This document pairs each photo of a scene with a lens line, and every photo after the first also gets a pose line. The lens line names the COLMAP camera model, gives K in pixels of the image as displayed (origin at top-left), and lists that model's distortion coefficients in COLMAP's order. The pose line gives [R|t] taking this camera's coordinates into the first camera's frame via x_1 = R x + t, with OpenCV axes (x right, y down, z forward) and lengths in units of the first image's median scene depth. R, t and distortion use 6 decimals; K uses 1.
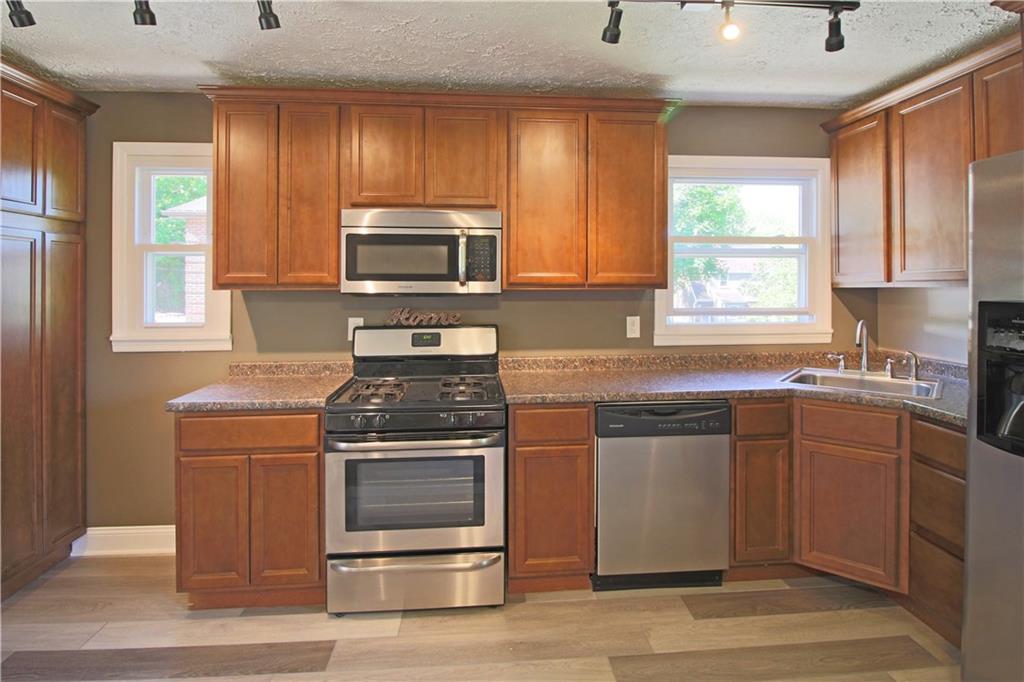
lens RADIAL K [[541.1, 0, 513.7], [0, 541.1, 289.0], [0, 0, 1]] dist [-0.011986, -0.001118]
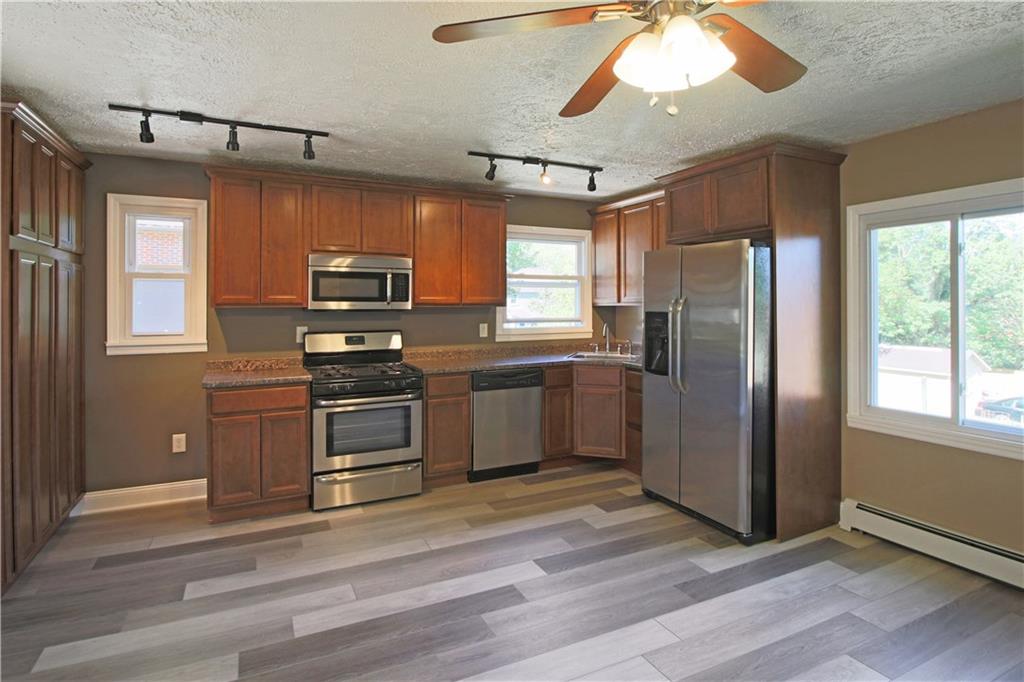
lens RADIAL K [[553.4, 0, 522.4], [0, 553.4, 305.6], [0, 0, 1]] dist [-0.019063, -0.000793]
pose [[0.923472, 0.000378, 0.383665, -0.354071], [0.000333, 0.999998, -0.001788, -0.000117], [-0.383665, 0.001779, 0.923470, -0.656079]]
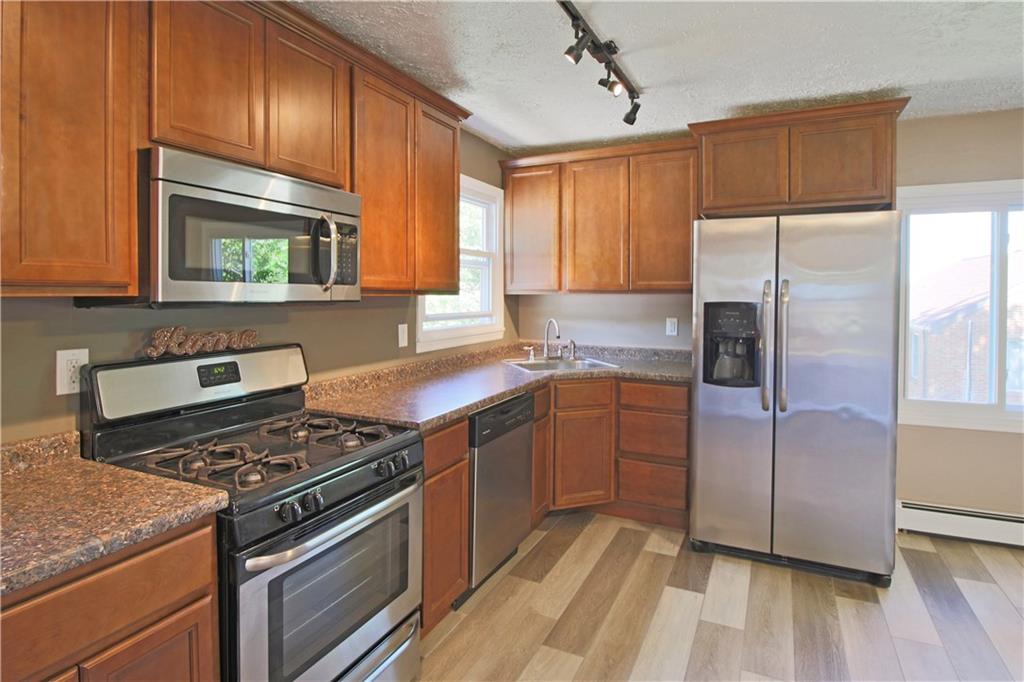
lens RADIAL K [[553.4, 0, 522.4], [0, 553.4, 305.6], [0, 0, 1]] dist [-0.019063, -0.000793]
pose [[0.487230, -0.015284, 0.873140, -0.612956], [-0.000291, 0.999844, 0.017664, 0.000958], [-0.873274, -0.008860, 0.487149, 0.407981]]
